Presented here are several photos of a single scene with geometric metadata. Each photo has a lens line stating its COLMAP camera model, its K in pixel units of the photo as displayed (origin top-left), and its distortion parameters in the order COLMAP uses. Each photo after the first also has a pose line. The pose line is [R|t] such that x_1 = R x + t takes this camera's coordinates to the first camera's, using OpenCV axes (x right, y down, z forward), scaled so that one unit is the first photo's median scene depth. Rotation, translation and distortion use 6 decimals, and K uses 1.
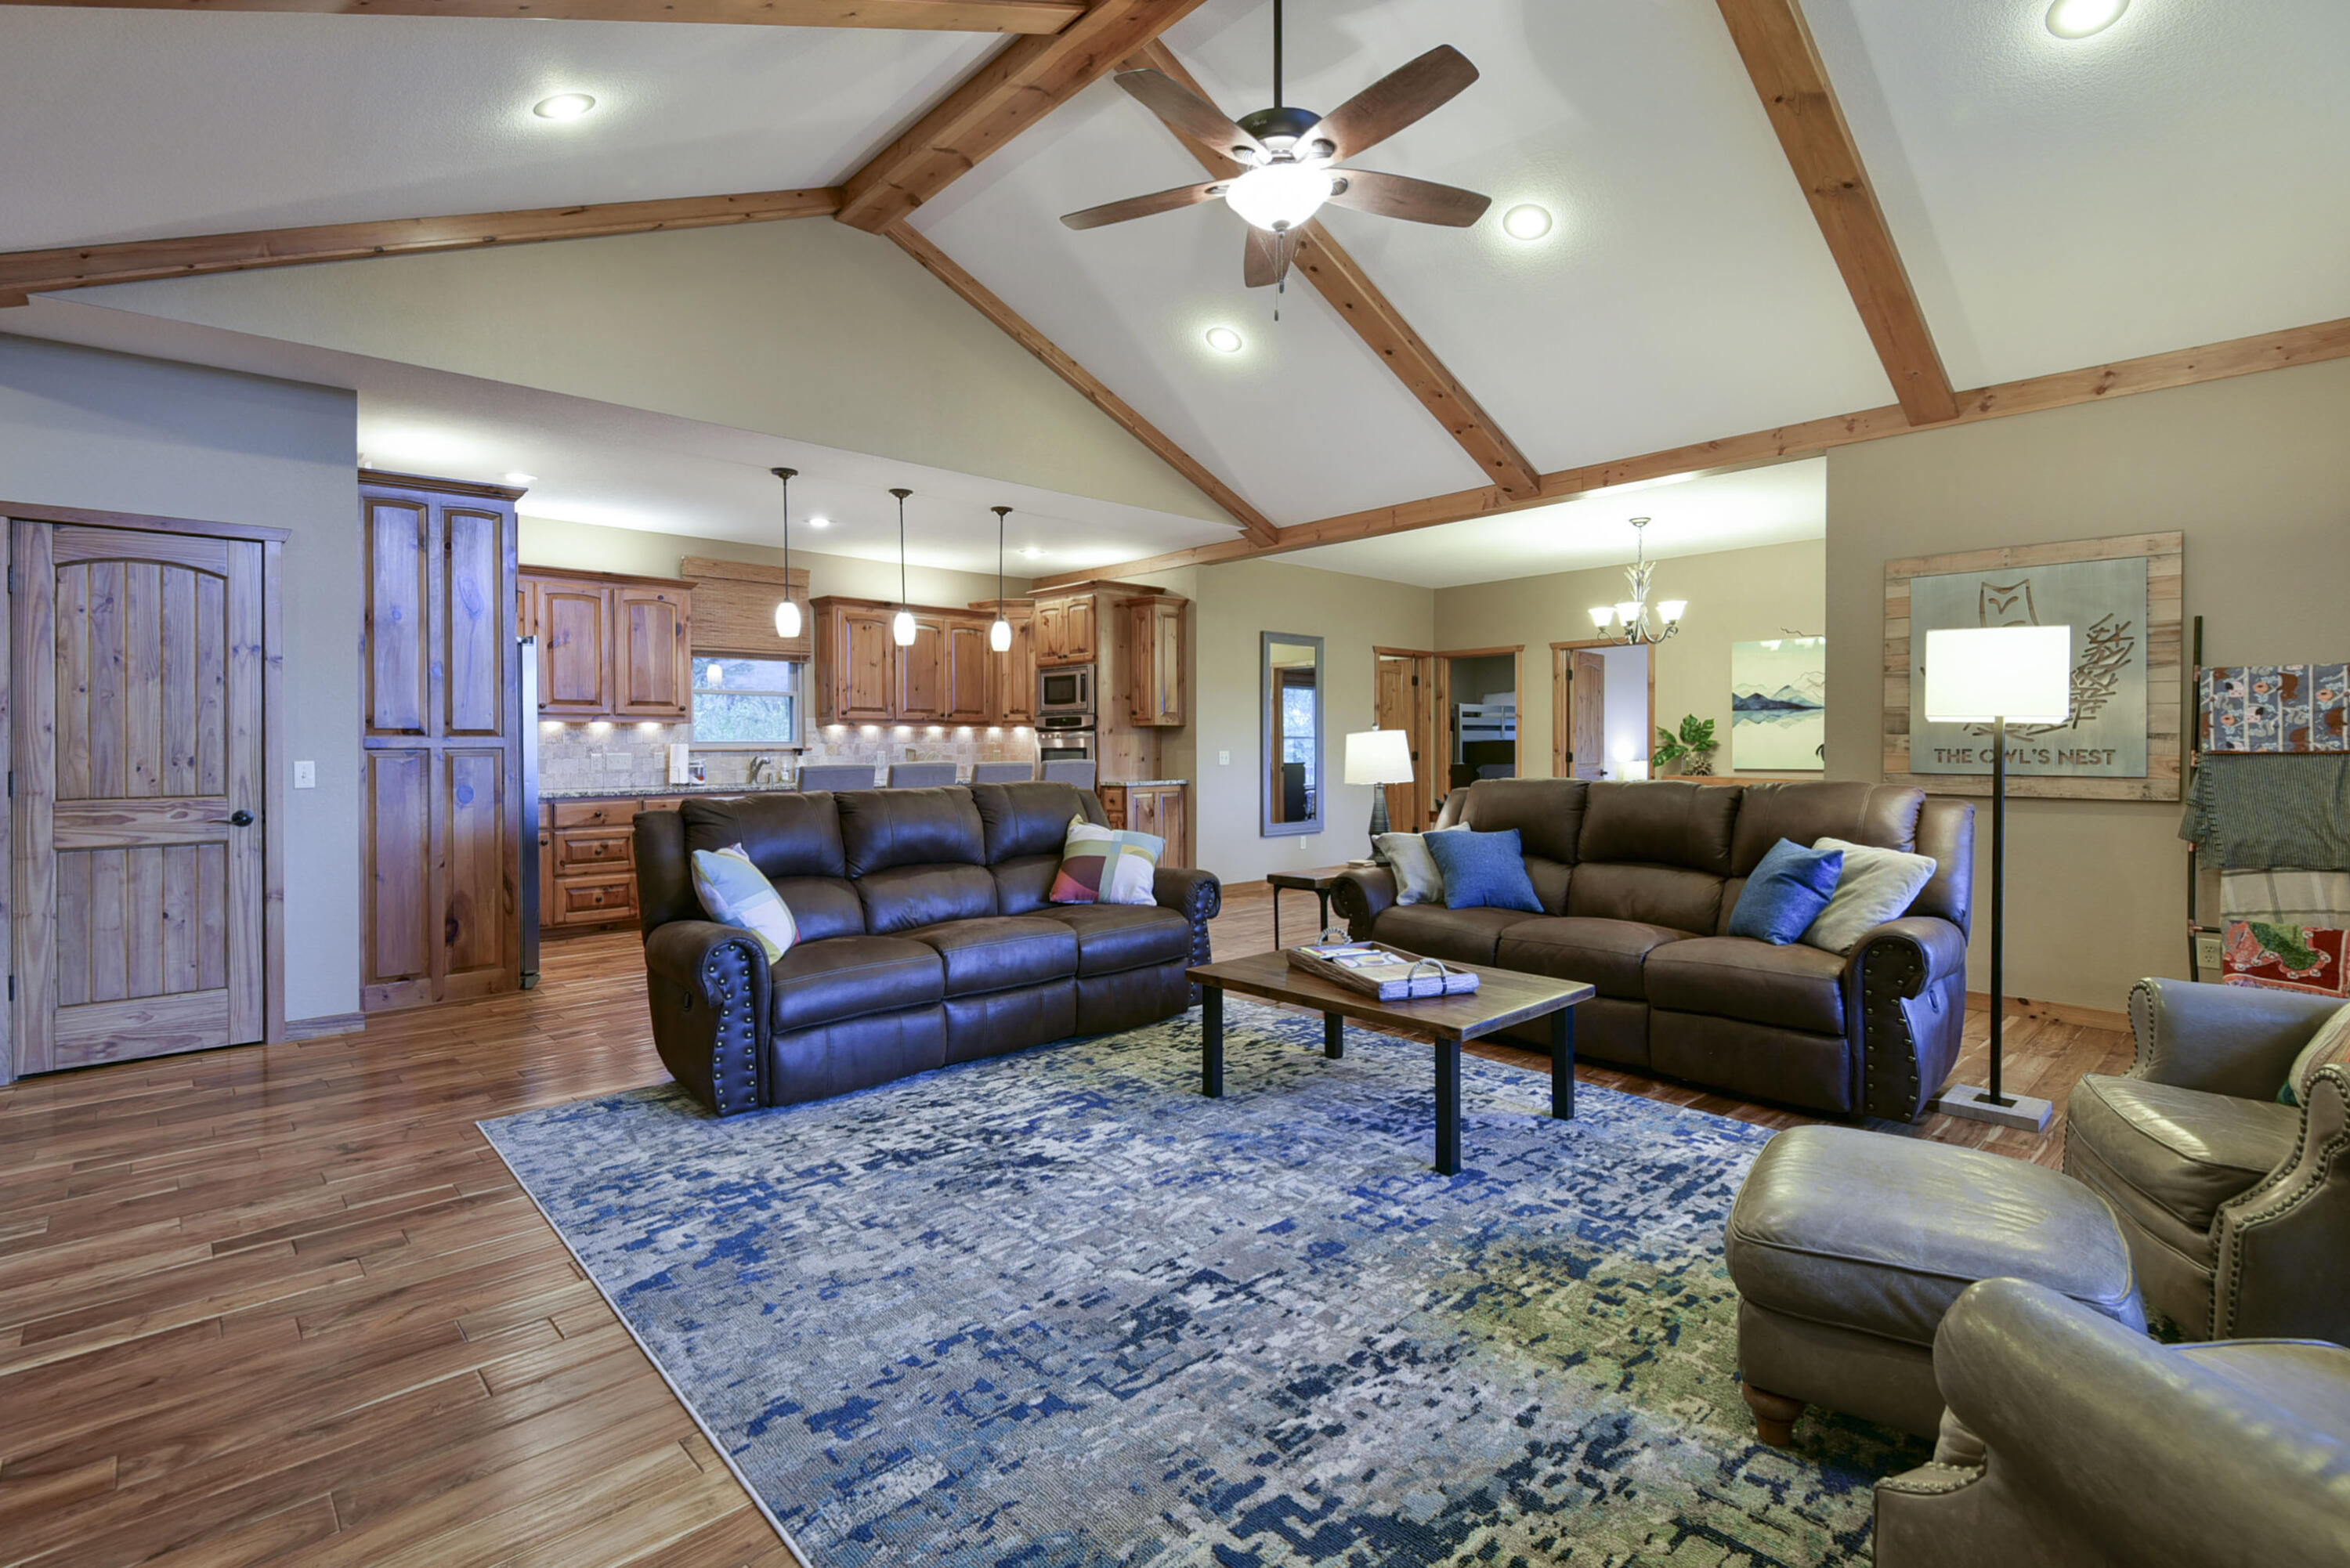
lens RADIAL K [[1086.4, 0, 1173.3], [0, 1086.4, 749.5], [0, 0, 1]] dist [0.018201, -0.012900]
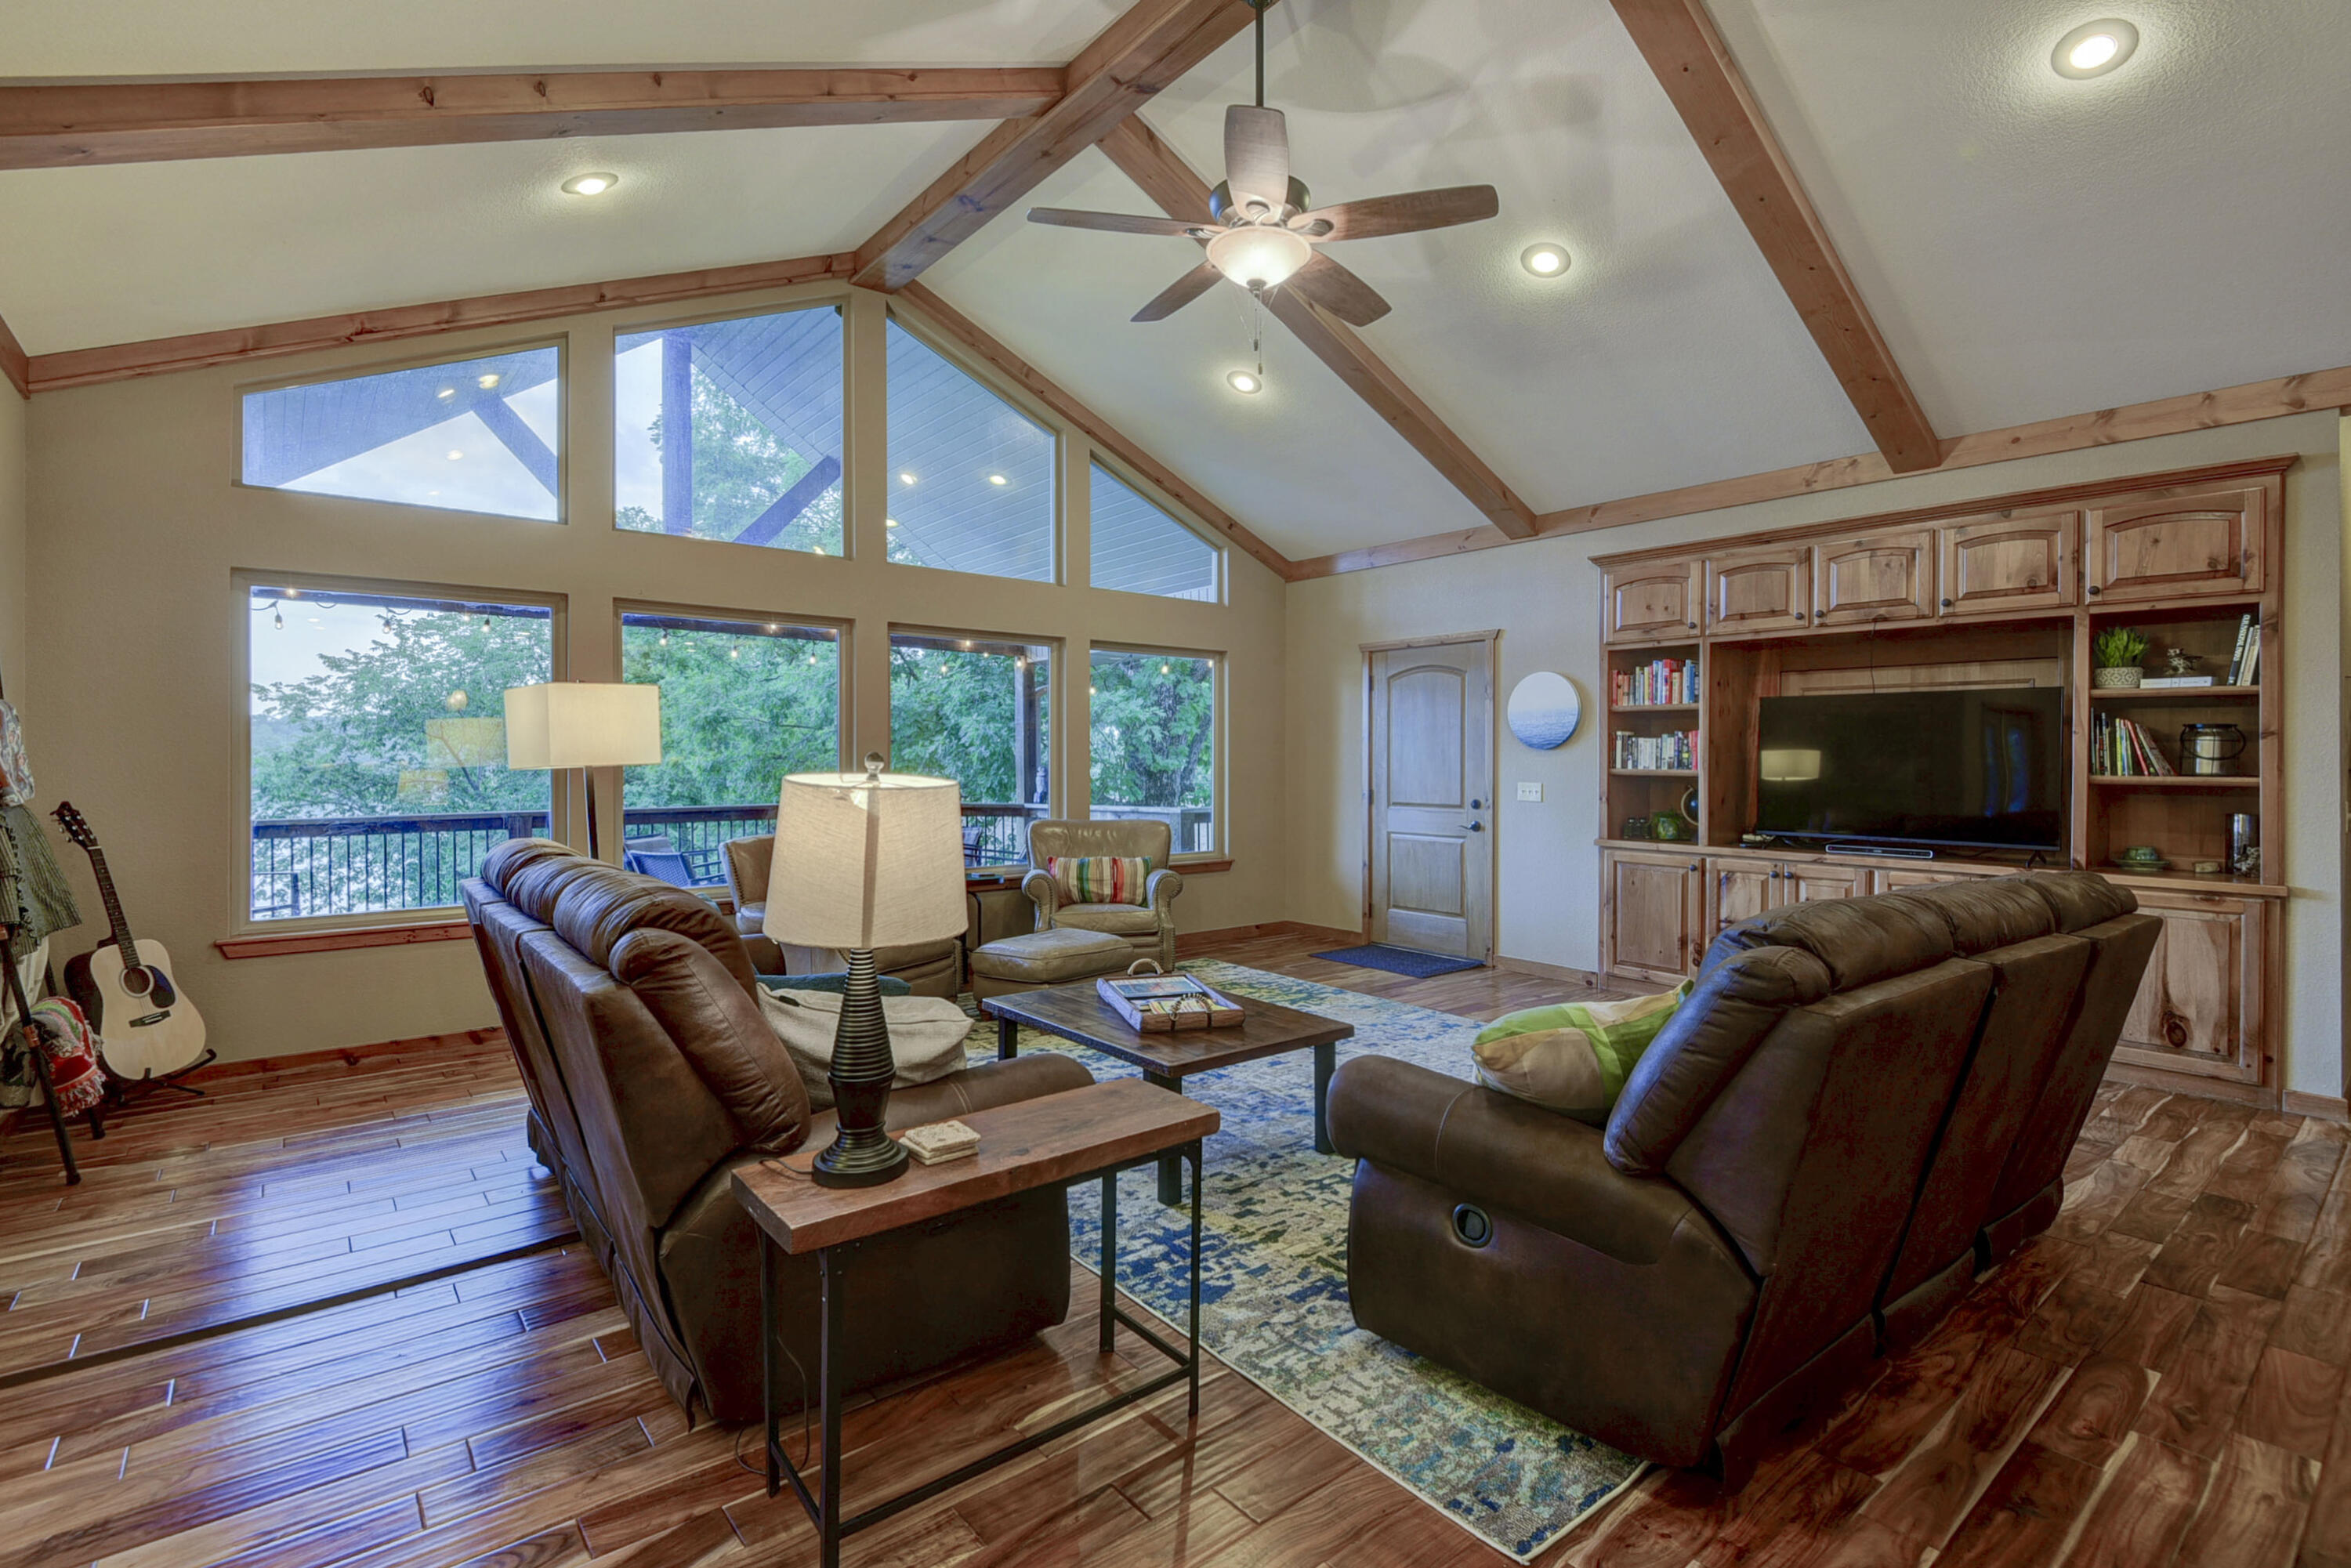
lens RADIAL K [[1086.9, 0, 1166.3], [0, 1086.9, 768.5], [0, 0, 1]] dist [0.018201, -0.012900]
pose [[-0.996808, 0.002111, 0.079803, 0.071278], [0.003122, 0.999916, 0.012543, -0.026787], [-0.079770, 0.012752, -0.996732, 1.424331]]
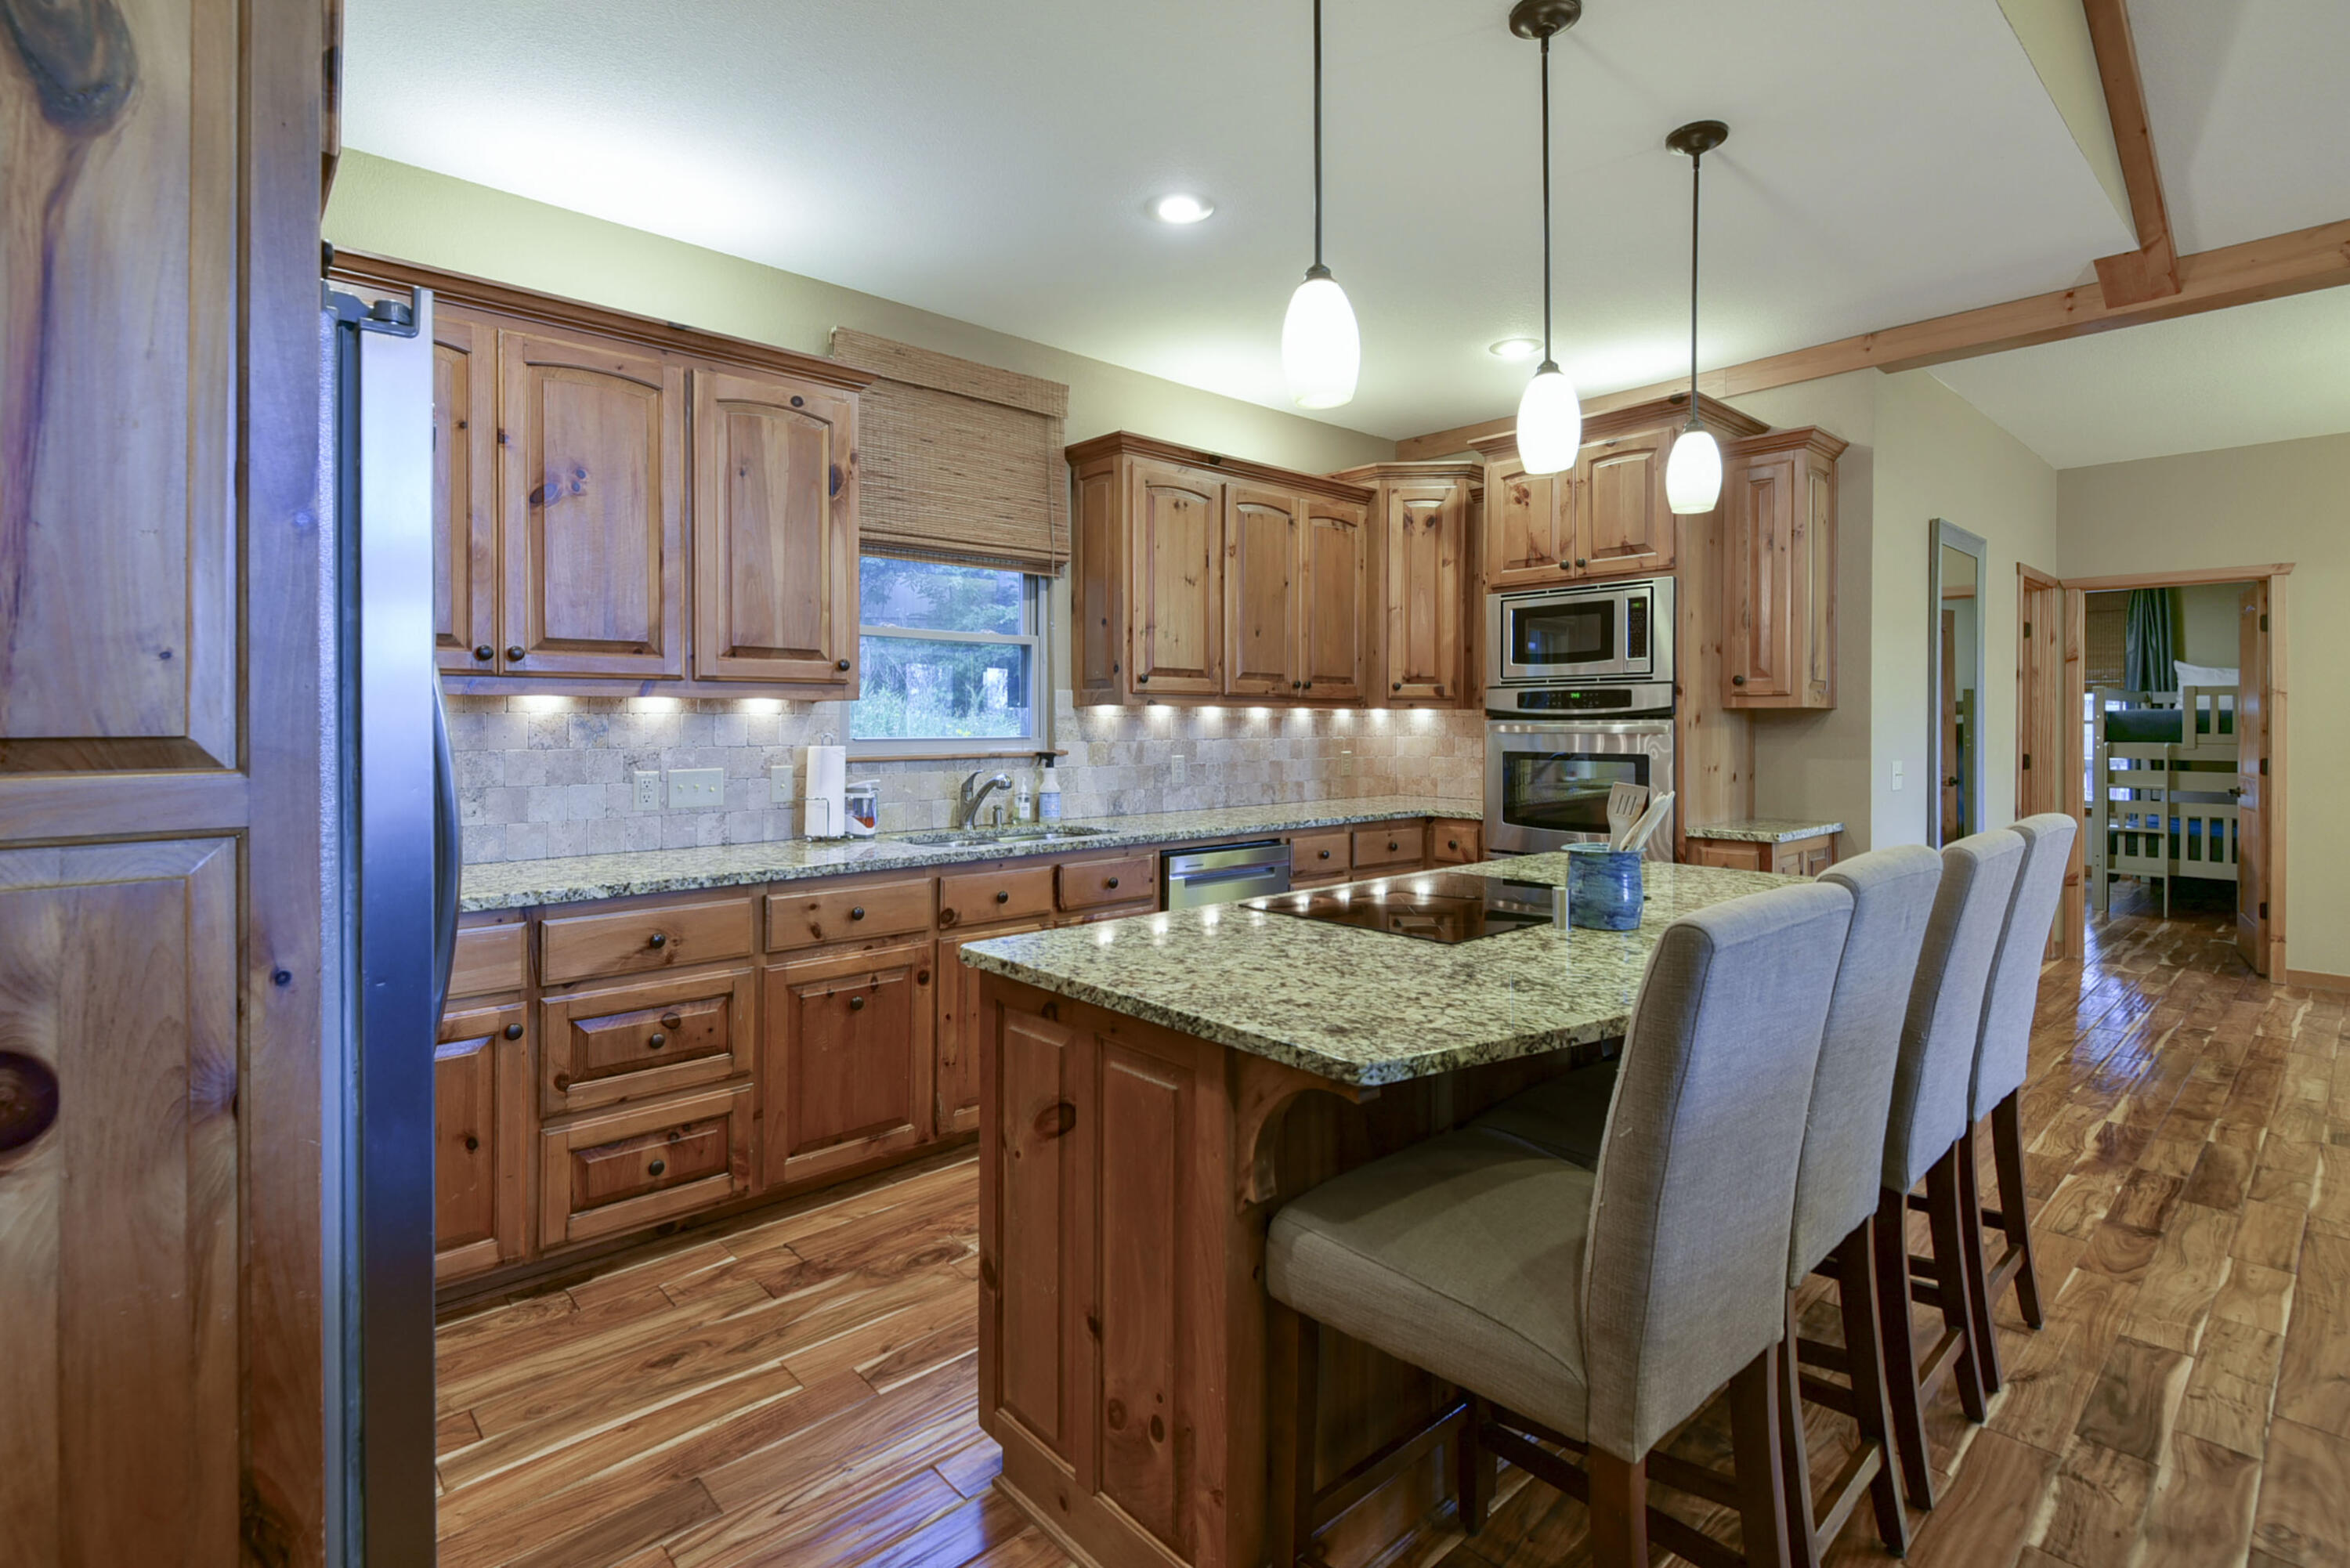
lens RADIAL K [[1086.4, 0, 1139.8], [0, 1086.4, 726.4], [0, 0, 1]] dist [0.018201, -0.012900]
pose [[0.999205, 0.006395, -0.039361, -0.466486], [-0.006286, 0.999976, 0.002889, -0.023048], [0.039378, -0.002639, 0.999221, 0.849899]]
